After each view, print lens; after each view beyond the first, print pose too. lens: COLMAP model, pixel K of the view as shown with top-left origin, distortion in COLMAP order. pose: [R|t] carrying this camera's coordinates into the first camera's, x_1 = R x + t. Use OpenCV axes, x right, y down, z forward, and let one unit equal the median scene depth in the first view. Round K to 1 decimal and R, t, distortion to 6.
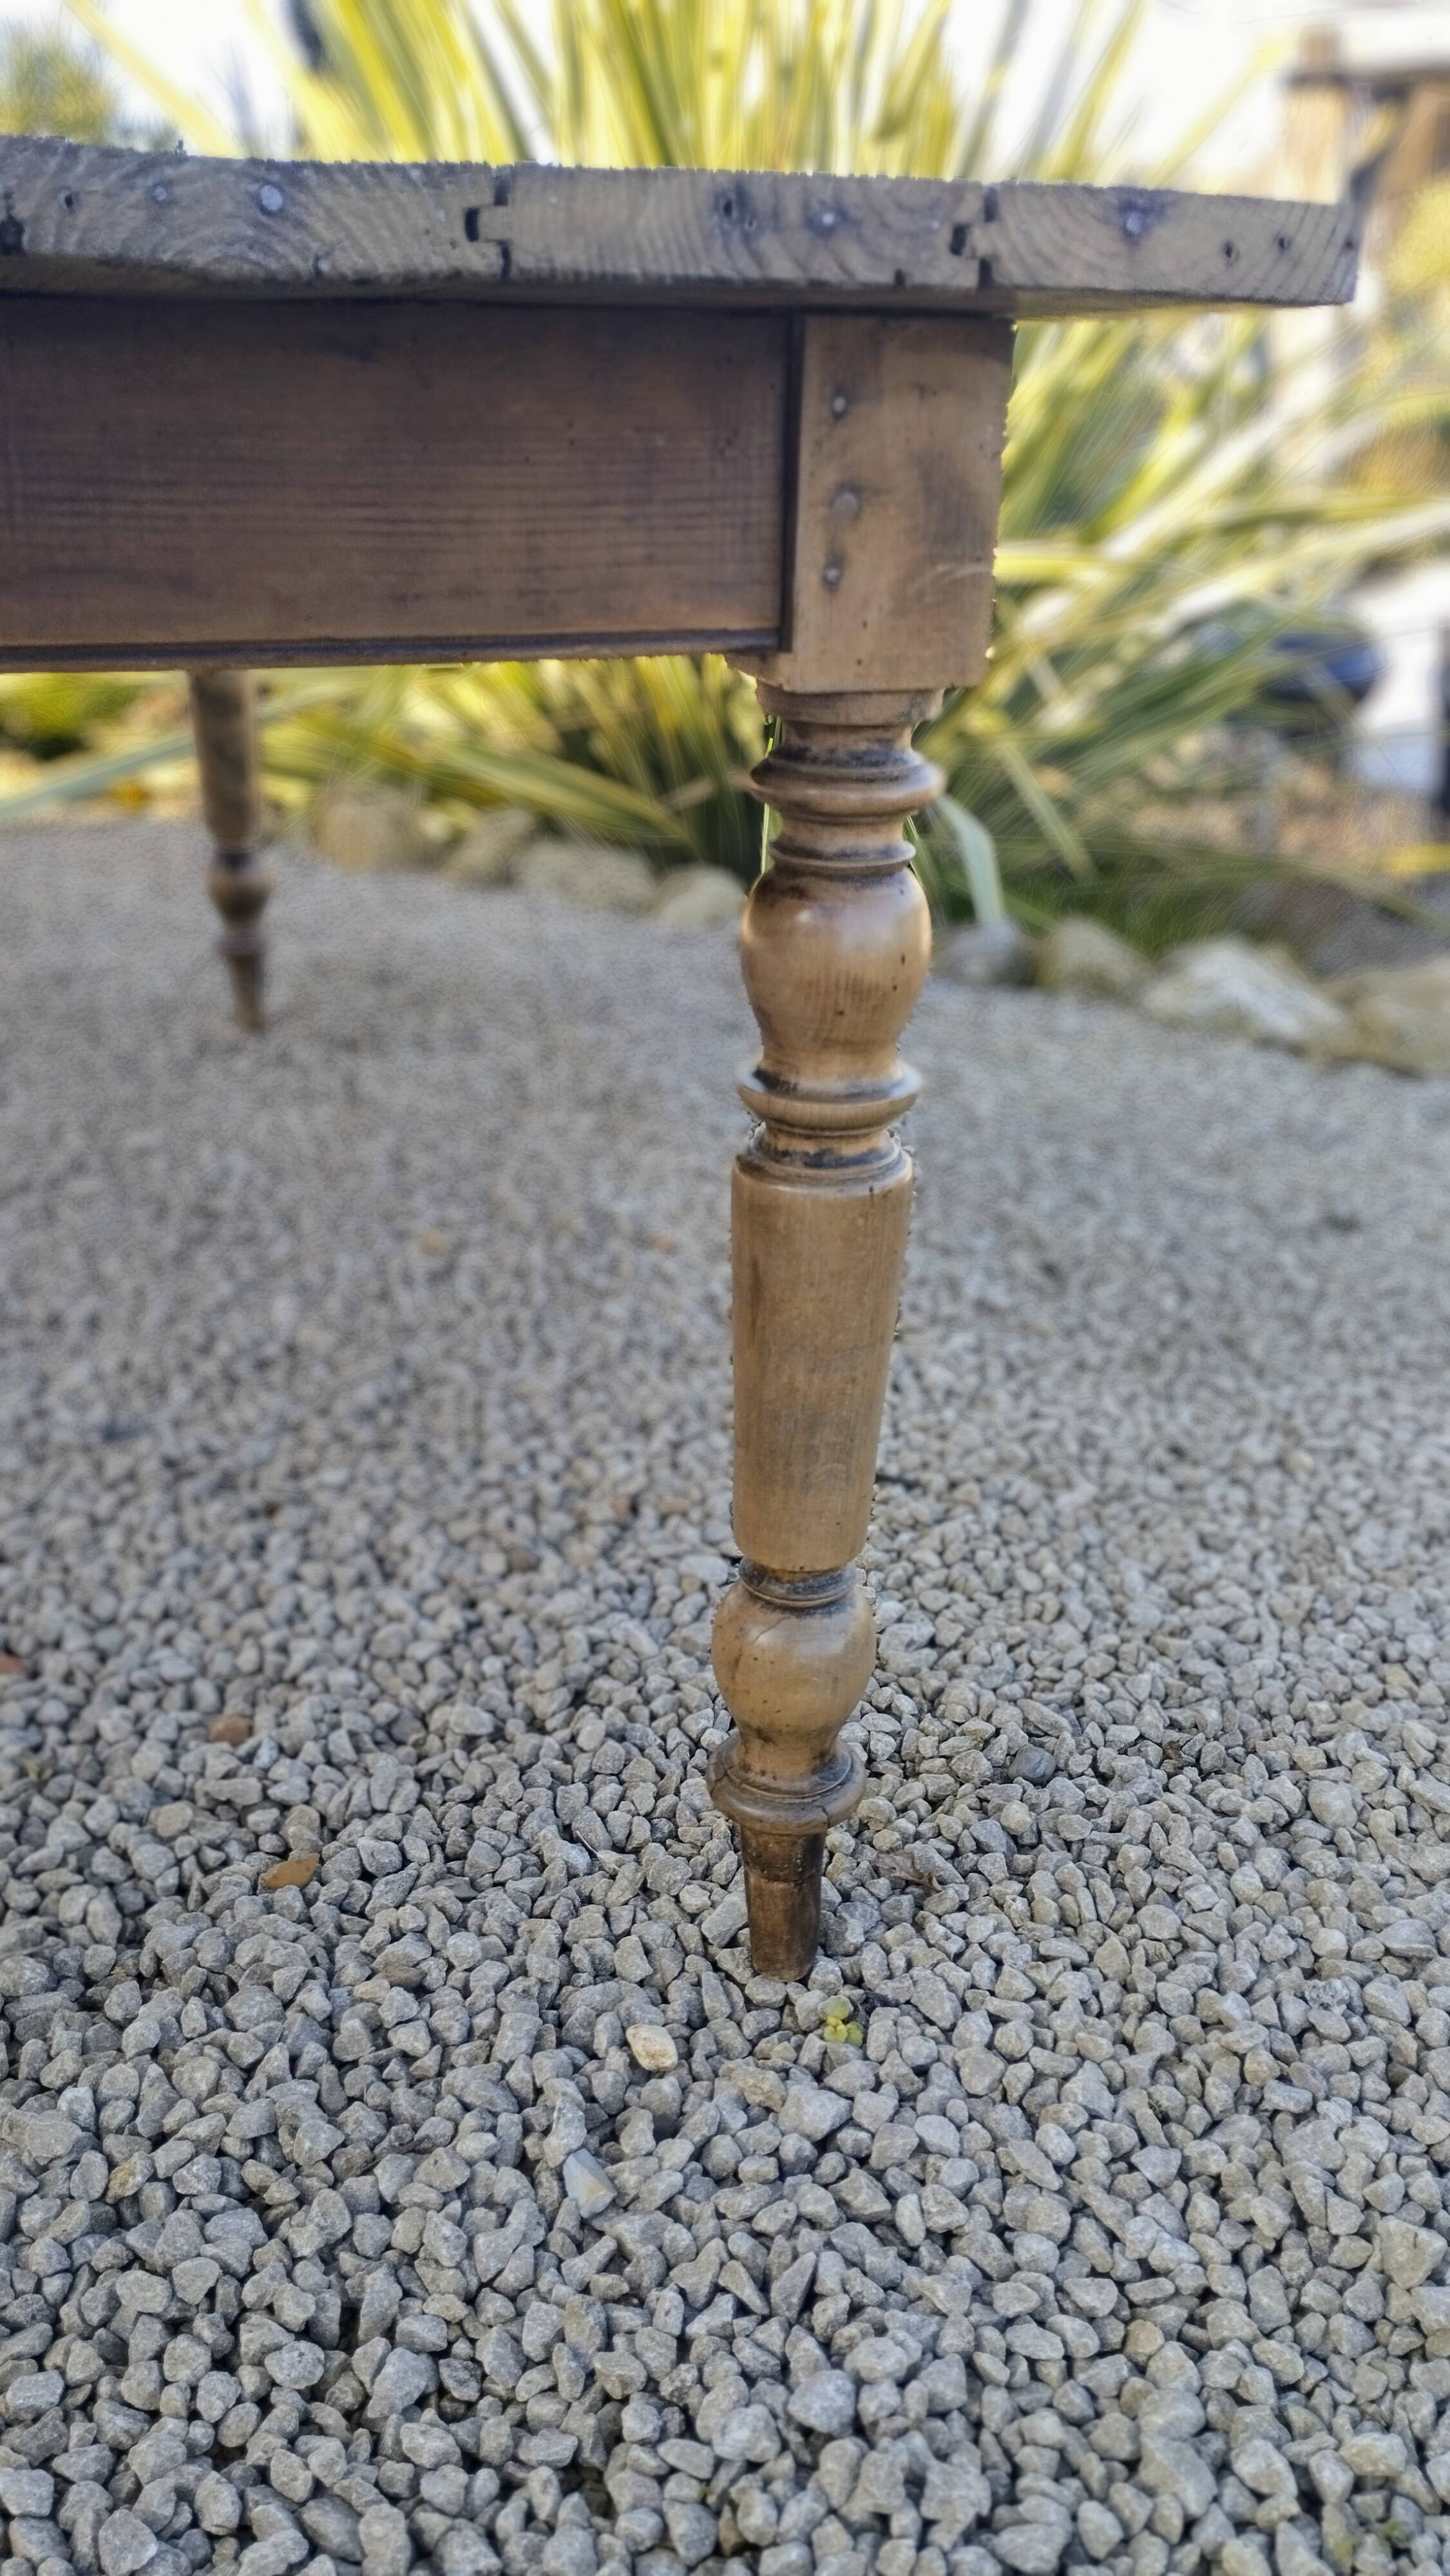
lens RADIAL K [[2148.4, 0, 784.6], [0, 2148.4, 1300.4], [0, 0, 1]] dist [0.062326, -0.071842]
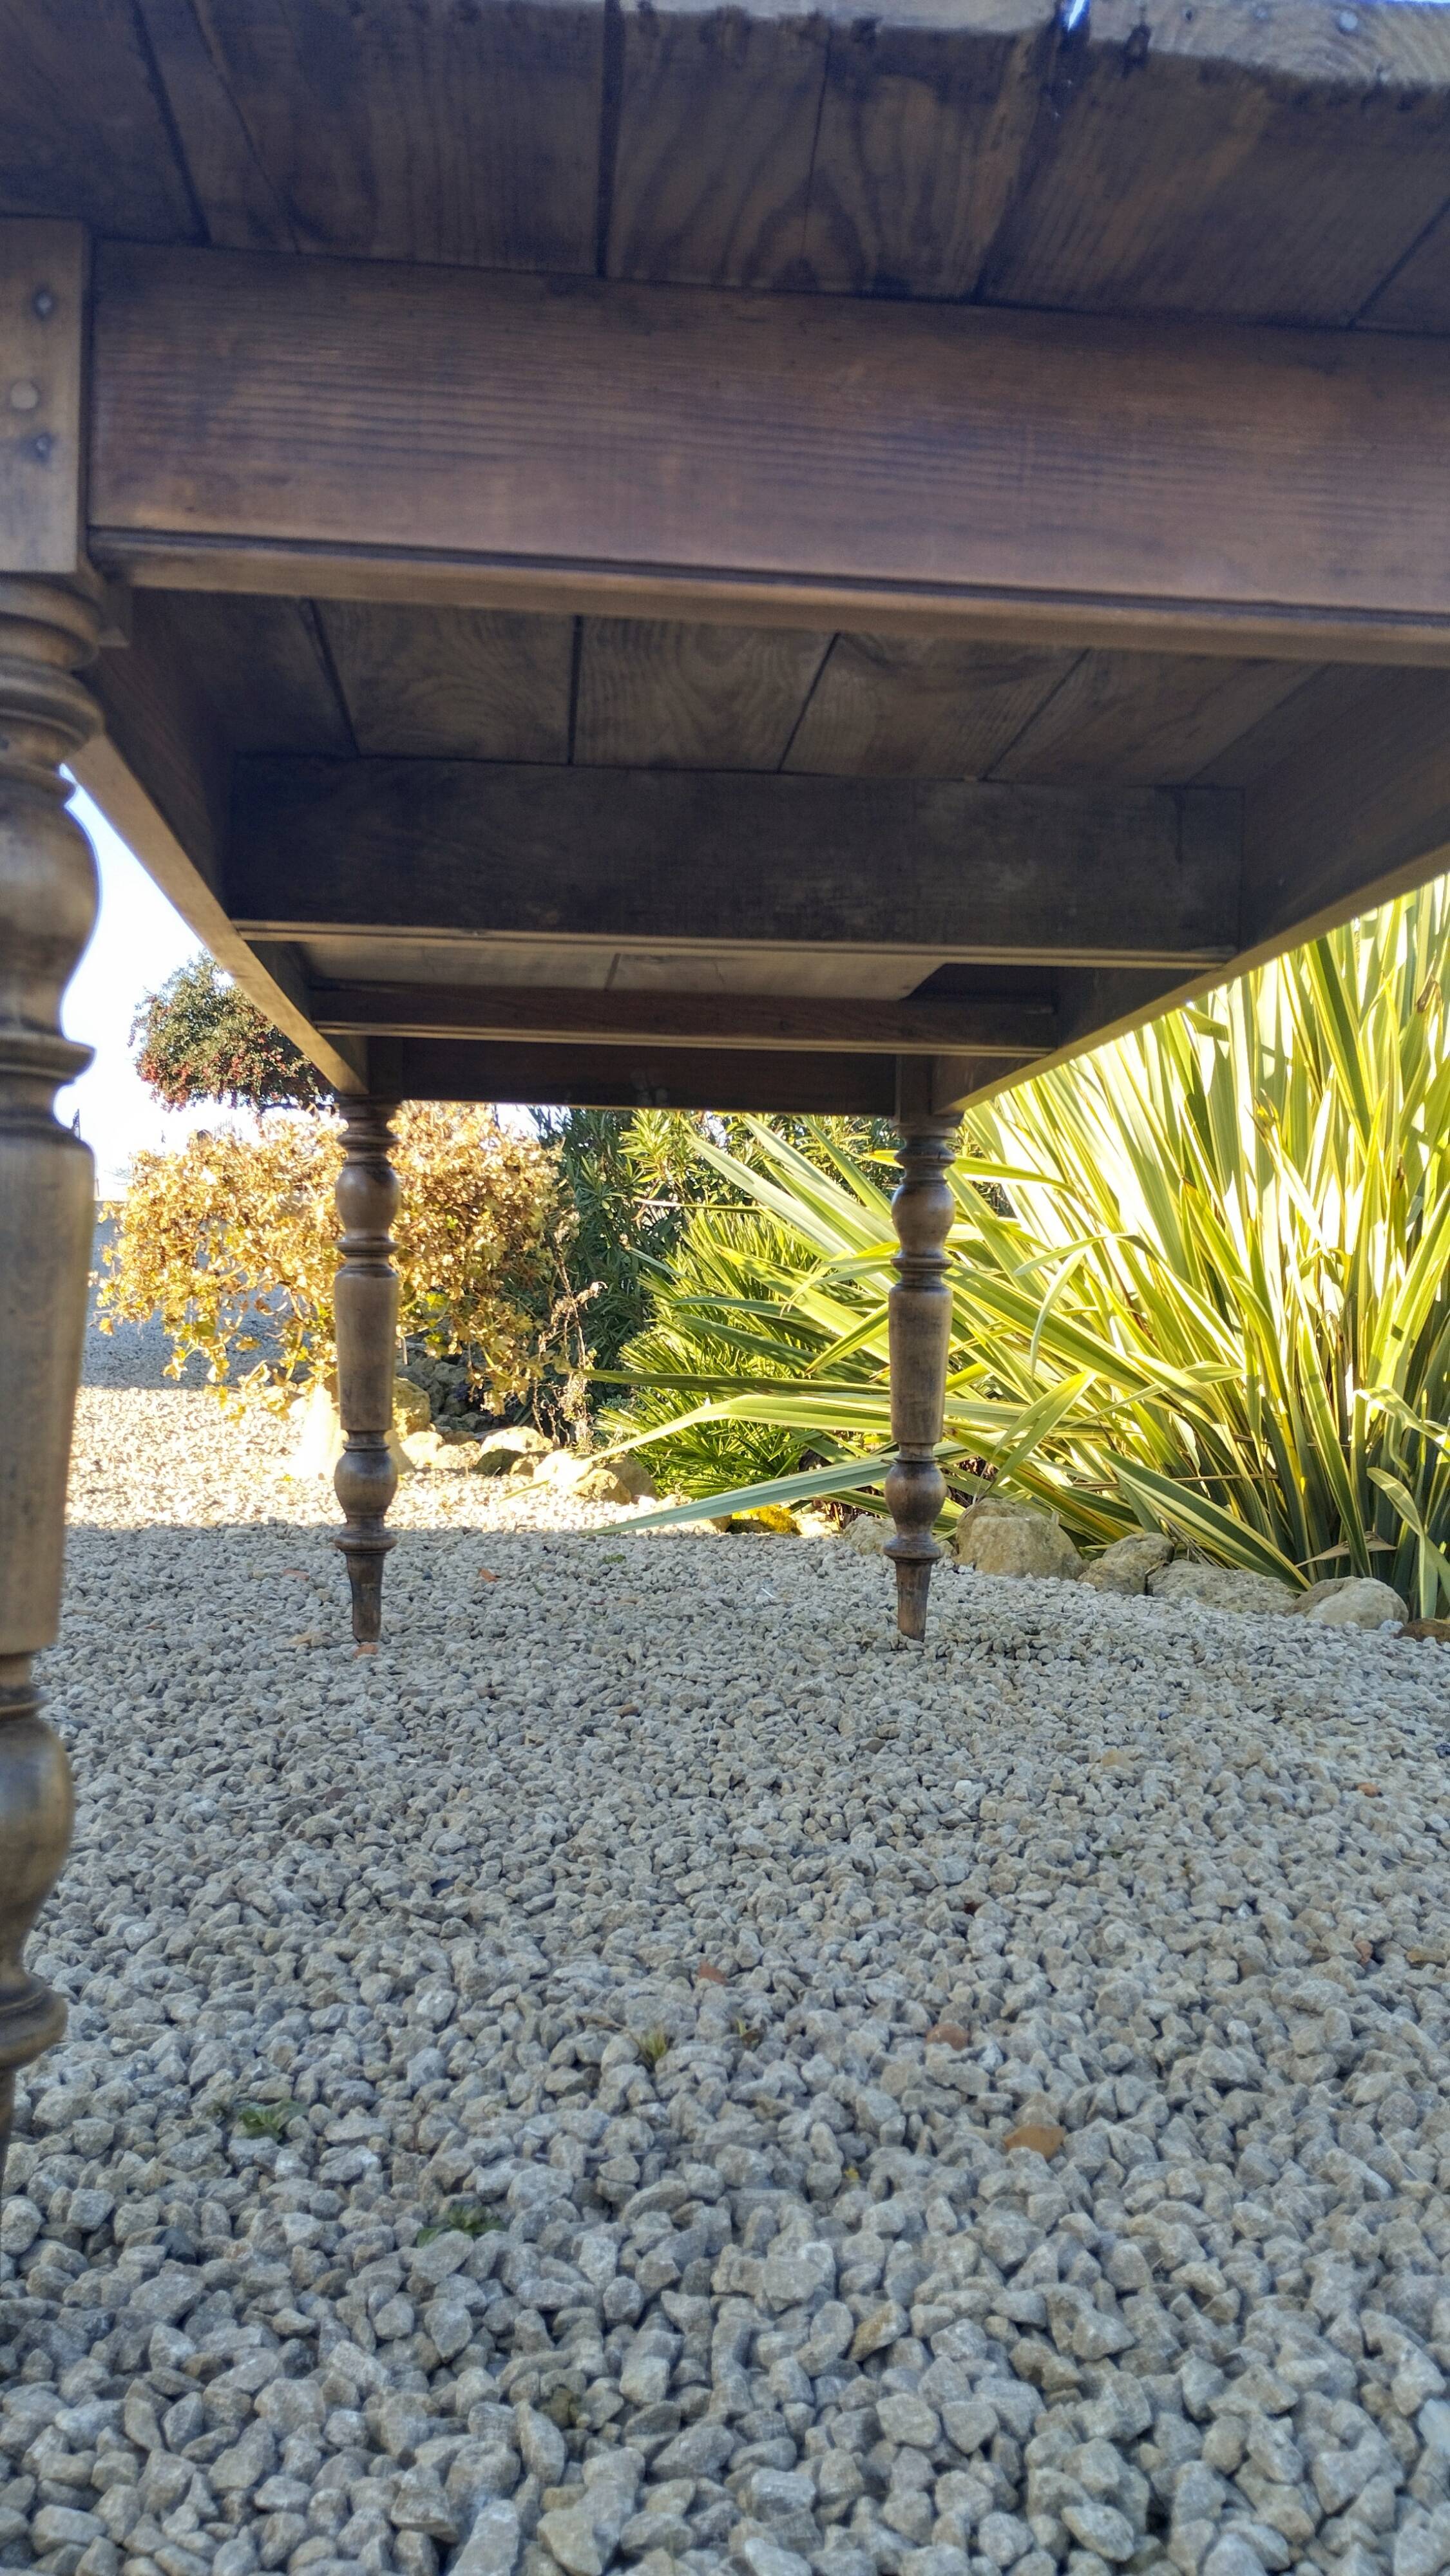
lens RADIAL K [[2148.4, 0, 737.8], [0, 2148.4, 1322.0], [0, 0, 1]] dist [0.062326, -0.071842]
pose [[0.961117, 0.012431, -0.275863, -0.129909], [-0.124411, 0.911348, -0.392385, 0.388578], [0.246530, 0.411448, 0.877458, 0.095407]]
